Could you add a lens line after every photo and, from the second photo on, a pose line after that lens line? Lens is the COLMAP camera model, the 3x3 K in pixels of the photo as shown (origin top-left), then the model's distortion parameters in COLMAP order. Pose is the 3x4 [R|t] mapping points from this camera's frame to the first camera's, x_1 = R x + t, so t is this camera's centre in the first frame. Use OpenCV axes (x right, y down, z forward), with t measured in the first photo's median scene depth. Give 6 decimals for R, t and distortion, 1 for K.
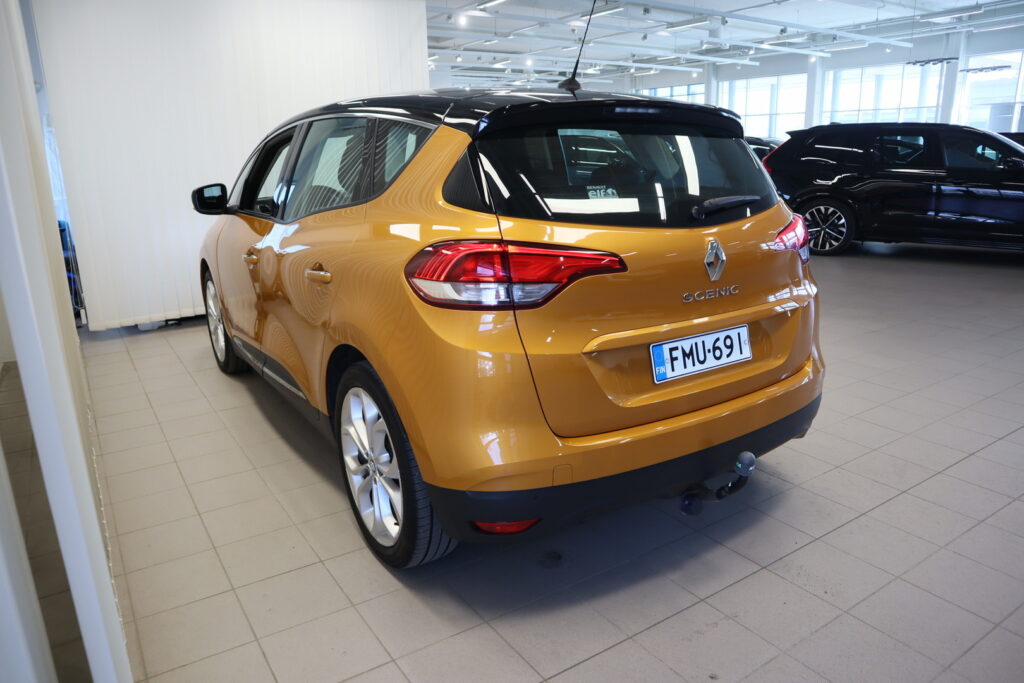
lens RADIAL K [[703.5, 0, 512.0], [0, 703.5, 341.5], [0, 0, 1]] dist [-0.109958, 0.068045]
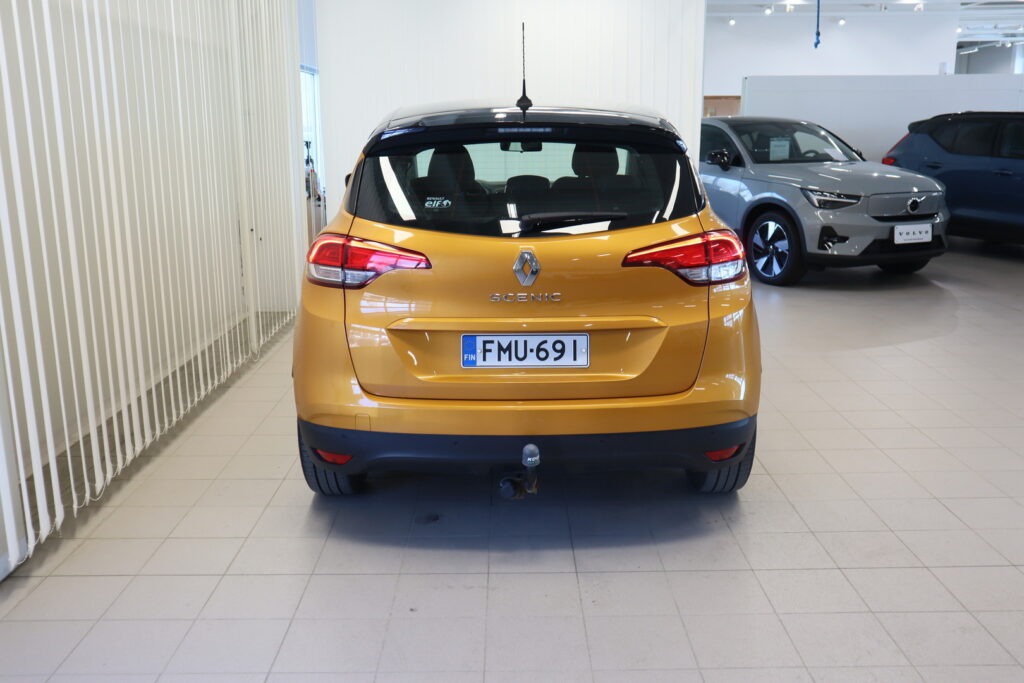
lens RADIAL K [[927.9, 0, 512.0], [0, 927.9, 341.5], [0, 0, 1]] dist [-0.017166, 0.002864]
pose [[0.839497, 0.133964, -0.526591, 0.402508], [-0.150387, 0.988558, 0.011739, -0.005126], [0.522139, 0.069337, 0.850037, -0.102417]]
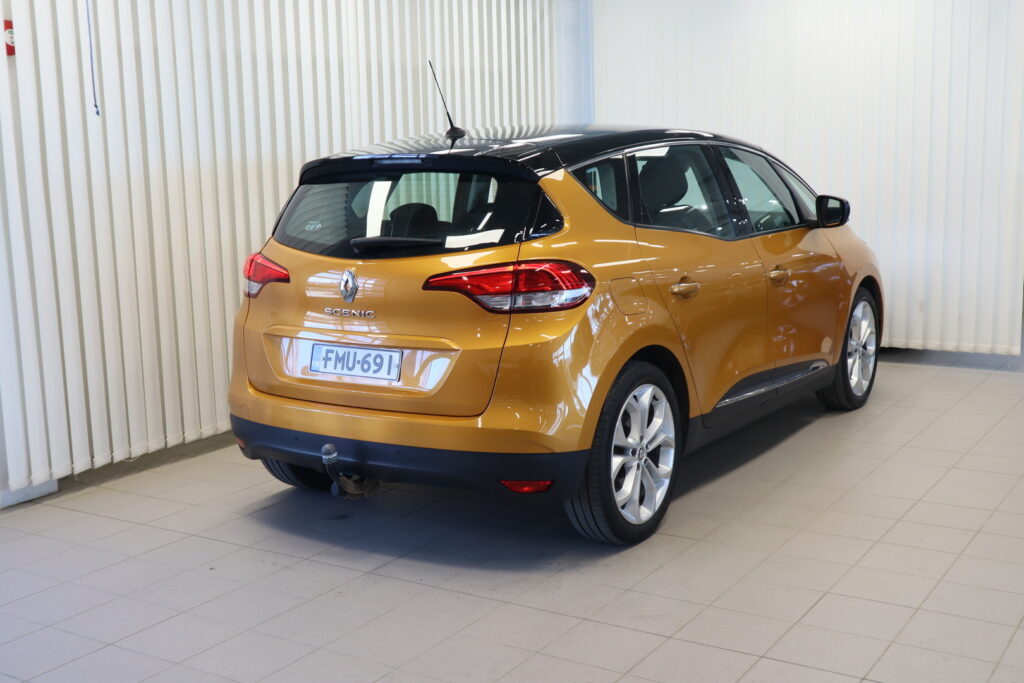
lens RADIAL K [[1191.8, 0, 512.0], [0, 1191.8, 341.5], [0, 0, 1]] dist [0.085327, -0.011480]
pose [[0.407802, 0.153848, -0.900016, 0.880832], [-0.221885, 0.972853, 0.065762, -0.084723], [0.885700, 0.172882, 0.430868, 0.133225]]
